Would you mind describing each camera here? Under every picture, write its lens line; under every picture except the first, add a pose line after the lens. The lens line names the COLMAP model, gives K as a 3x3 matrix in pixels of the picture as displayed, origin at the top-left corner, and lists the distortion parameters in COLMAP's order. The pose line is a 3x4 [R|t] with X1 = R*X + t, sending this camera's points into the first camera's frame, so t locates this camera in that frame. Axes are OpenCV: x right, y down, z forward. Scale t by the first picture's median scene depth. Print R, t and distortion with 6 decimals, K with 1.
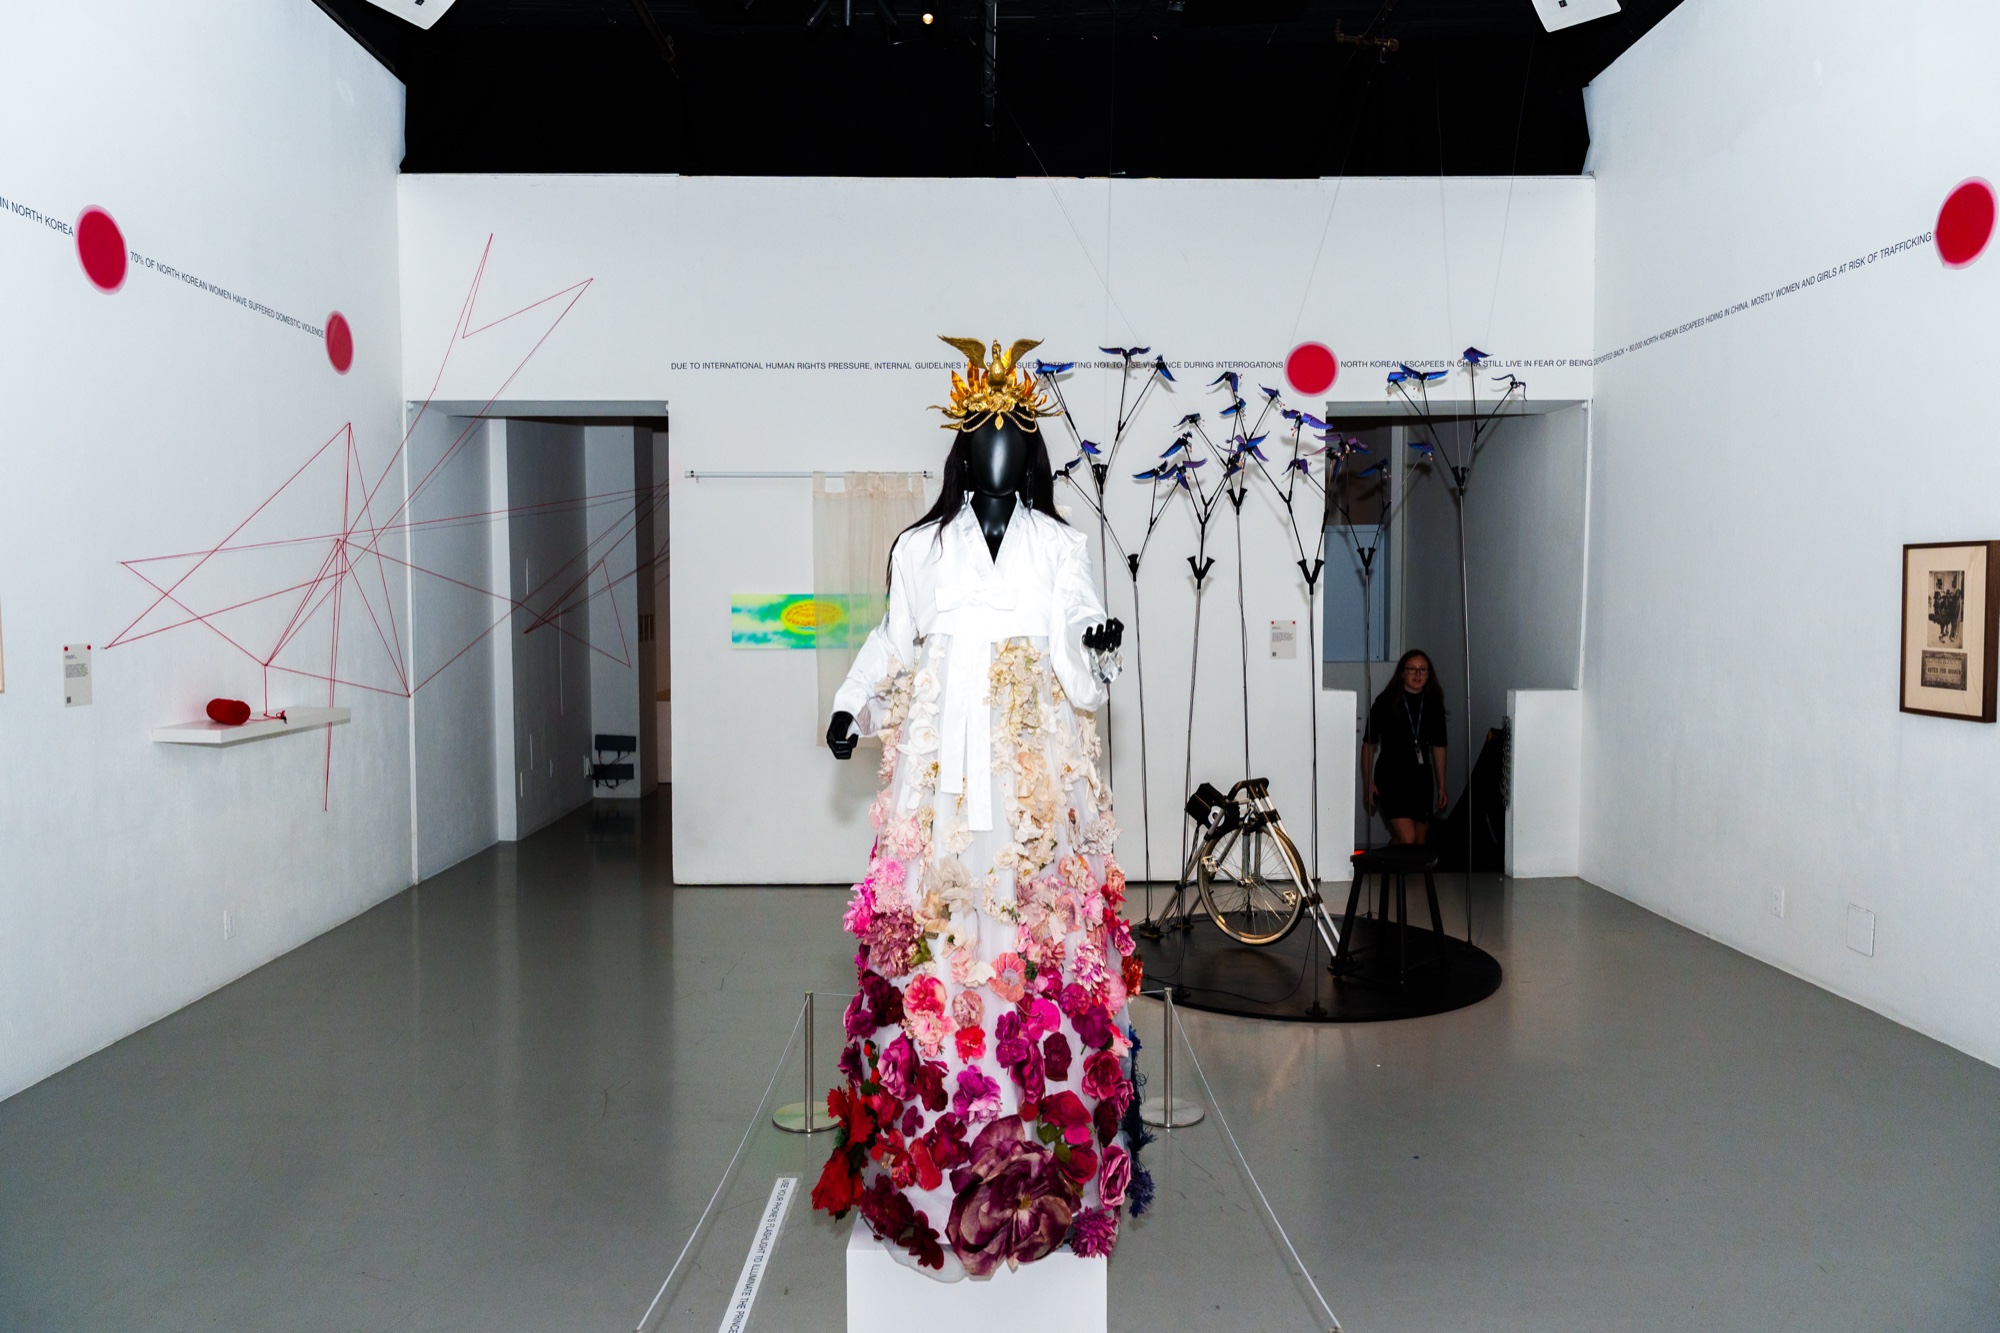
lens RADIAL K [[1340.1, 0, 1006.1], [0, 1340.1, 667.4], [0, 0, 1]] dist [-0.007256, -0.007069]
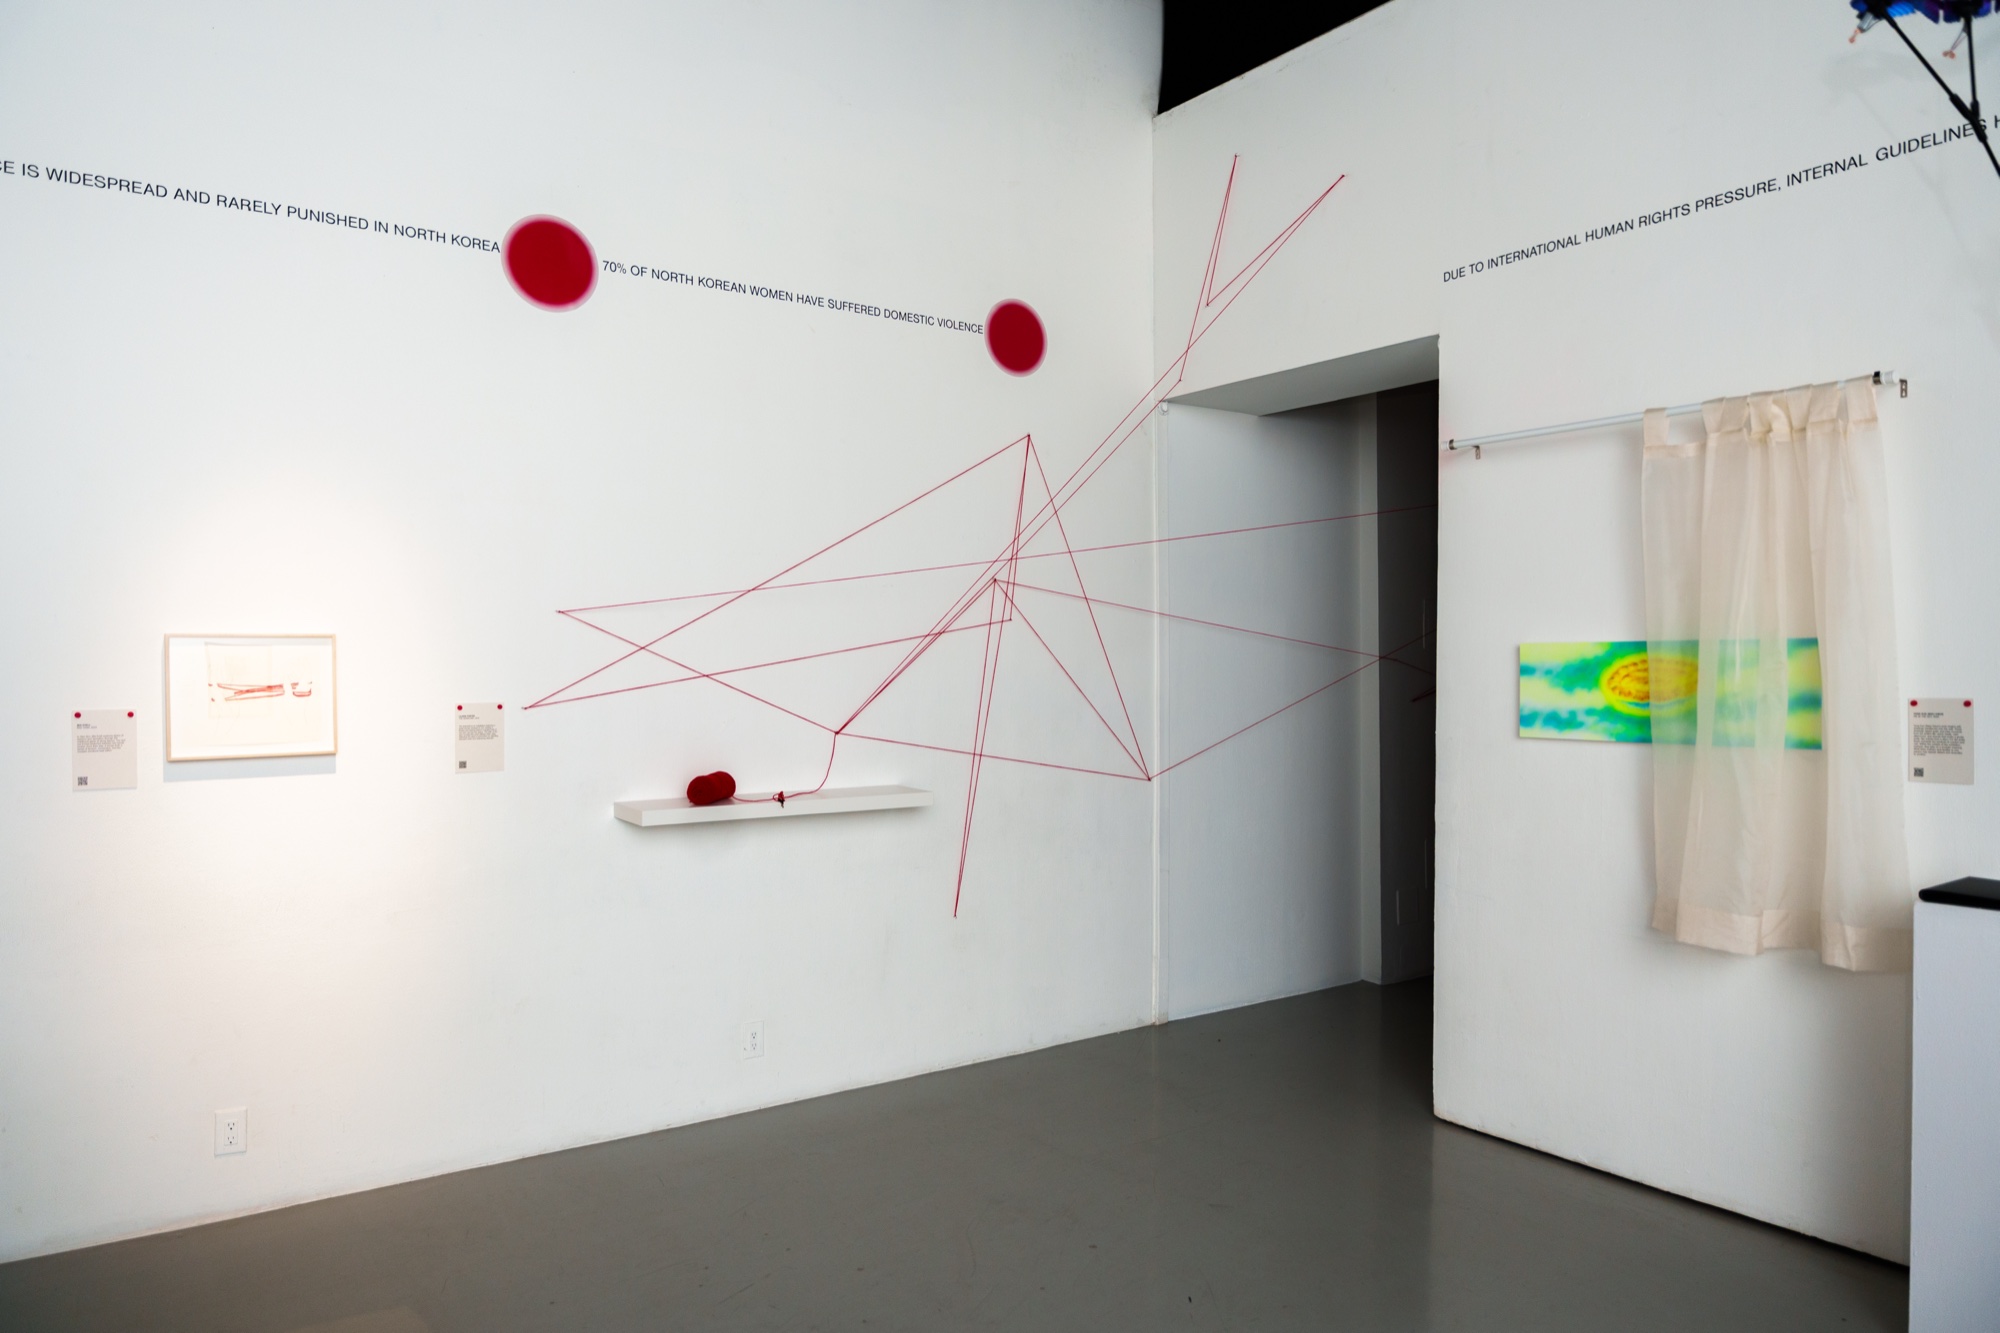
lens RADIAL K [[1340.1, 0, 1008.5], [0, 1340.1, 671.9], [0, 0, 1]] dist [-0.007256, -0.007069]
pose [[0.556216, 0.004896, -0.831023, 0.214005], [-0.040200, 0.998971, -0.021021, -0.029171], [0.830065, 0.045099, 0.555840, 0.686952]]
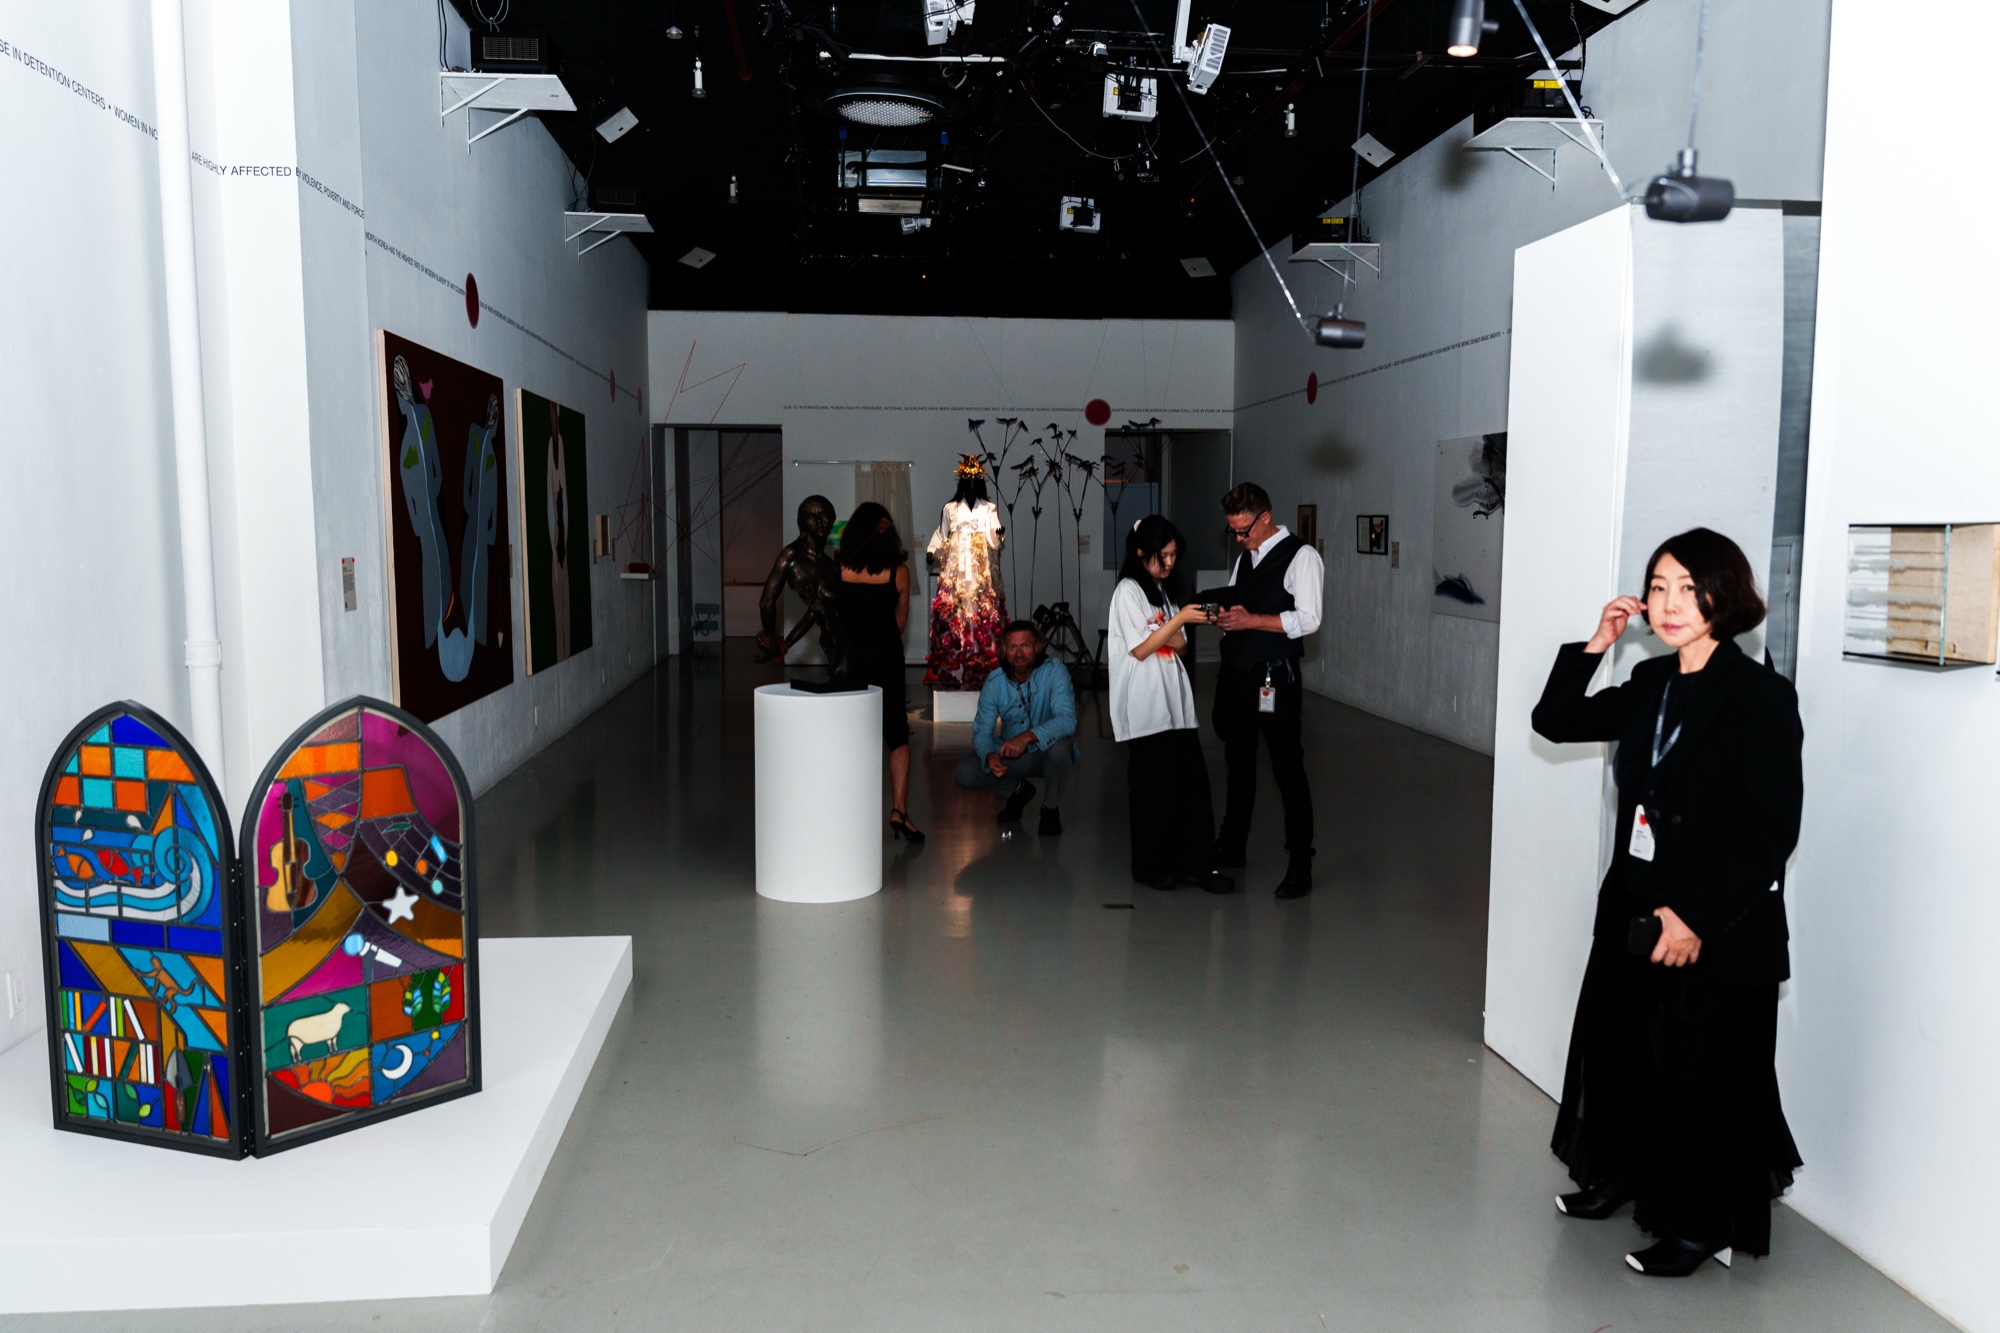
lens RADIAL K [[1499.9, 0, 996.2], [0, 1499.9, 669.1], [0, 0, 1]] dist [0.001393, 0.000093]
pose [[0.996838, -0.001547, 0.079452, -0.151681], [-0.001820, 0.999104, 0.042289, 0.100756], [-0.079446, -0.042300, 0.995941, -1.779572]]
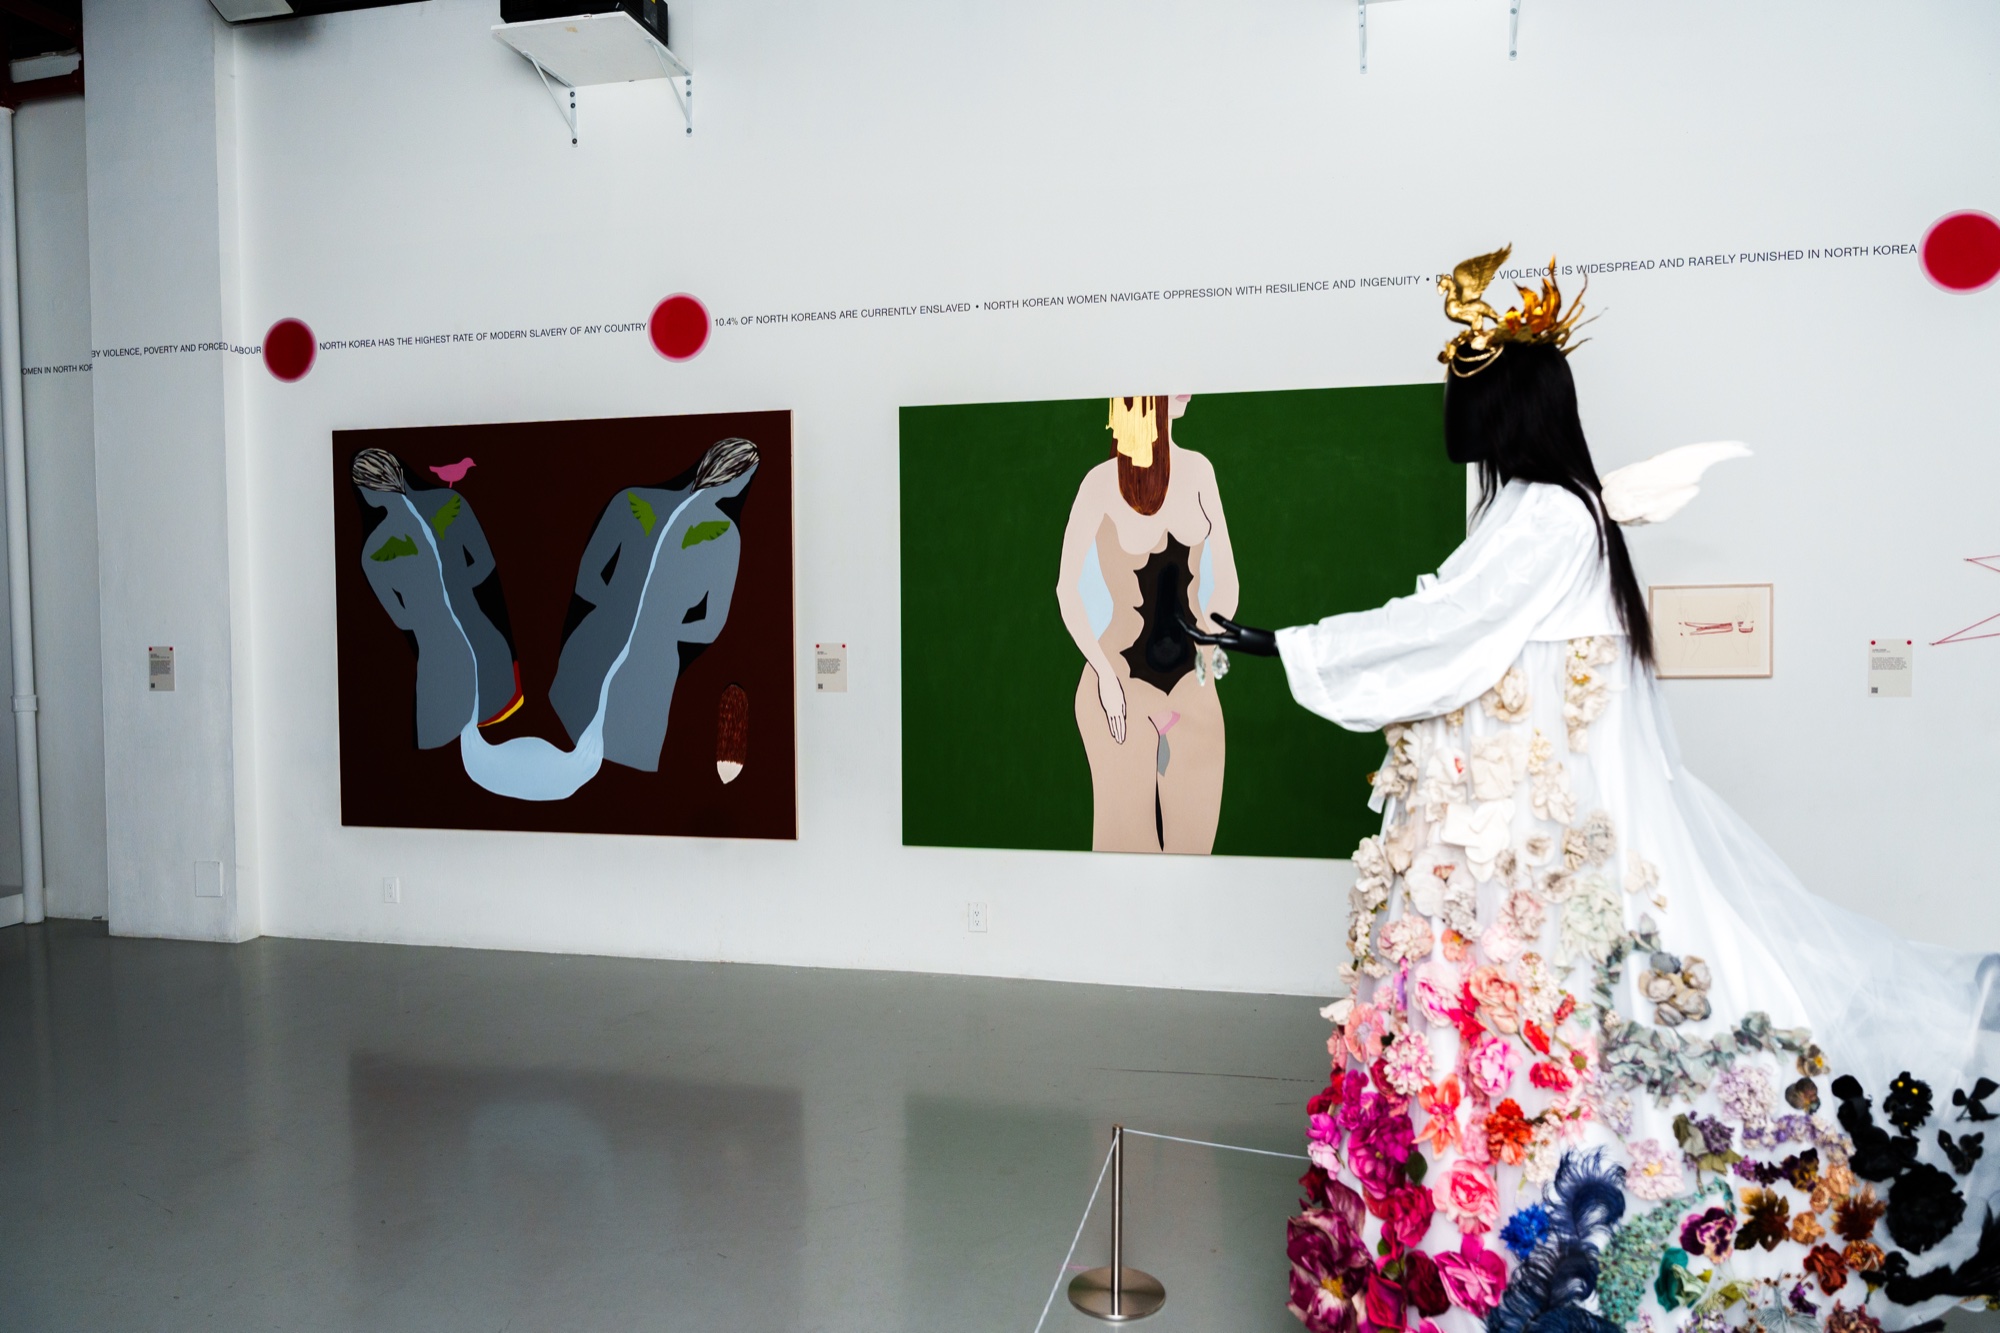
lens RADIAL K [[1340.1, 0, 998.4], [0, 1340.1, 673.7], [0, 0, 1]] dist [-0.007256, -0.007069]
pose [[-0.254047, 0.048037, -0.965998, 0.447390], [-0.039287, 0.997429, 0.059932, -0.022344], [0.966394, 0.053177, -0.251507, 0.501309]]
